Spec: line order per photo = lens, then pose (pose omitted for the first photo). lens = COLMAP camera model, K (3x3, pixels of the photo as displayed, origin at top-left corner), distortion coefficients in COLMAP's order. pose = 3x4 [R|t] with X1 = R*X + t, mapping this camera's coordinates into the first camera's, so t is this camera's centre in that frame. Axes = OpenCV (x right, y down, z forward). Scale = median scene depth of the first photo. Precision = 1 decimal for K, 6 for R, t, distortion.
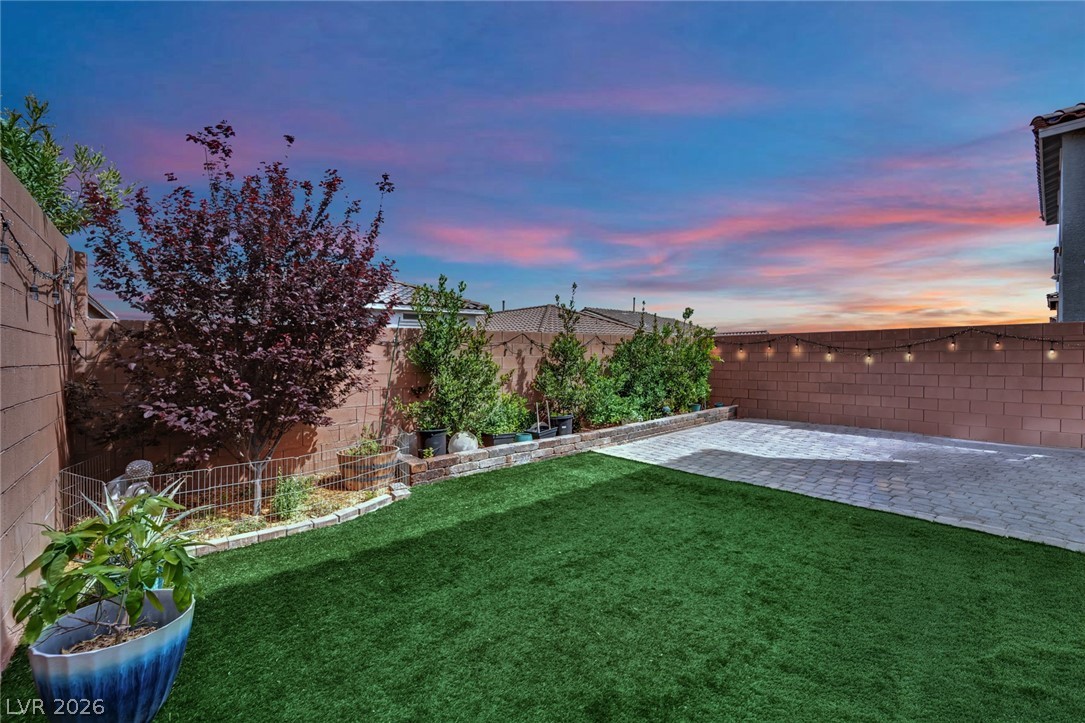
lens RADIAL K [[450.1, 0, 545.4], [0, 450.1, 357.5], [0, 0, 1]] dist [-0.018159, -0.000137]
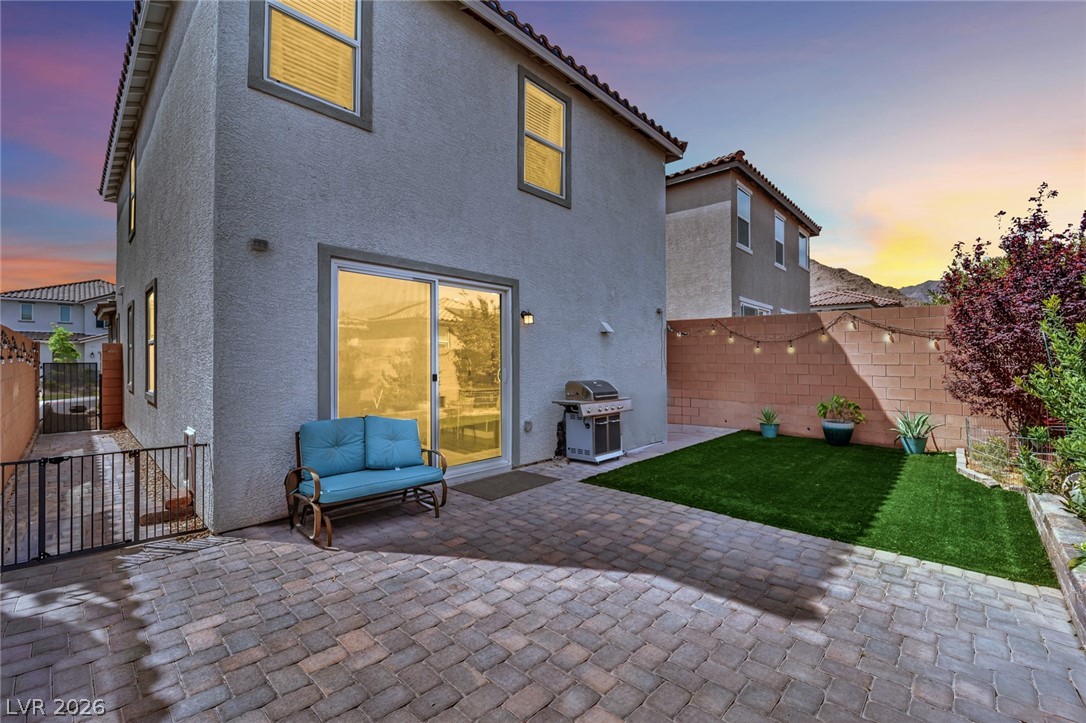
lens RADIAL K [[460.3, 0, 534.7], [0, 460.3, 359.5], [0, 0, 1]] dist [-0.011995, -0.006078]
pose [[-0.995922, 0.006366, -0.089991, 0.841675], [0.006278, 0.999979, 0.001266, -0.018836], [0.089997, 0.000696, -0.995942, 1.812504]]
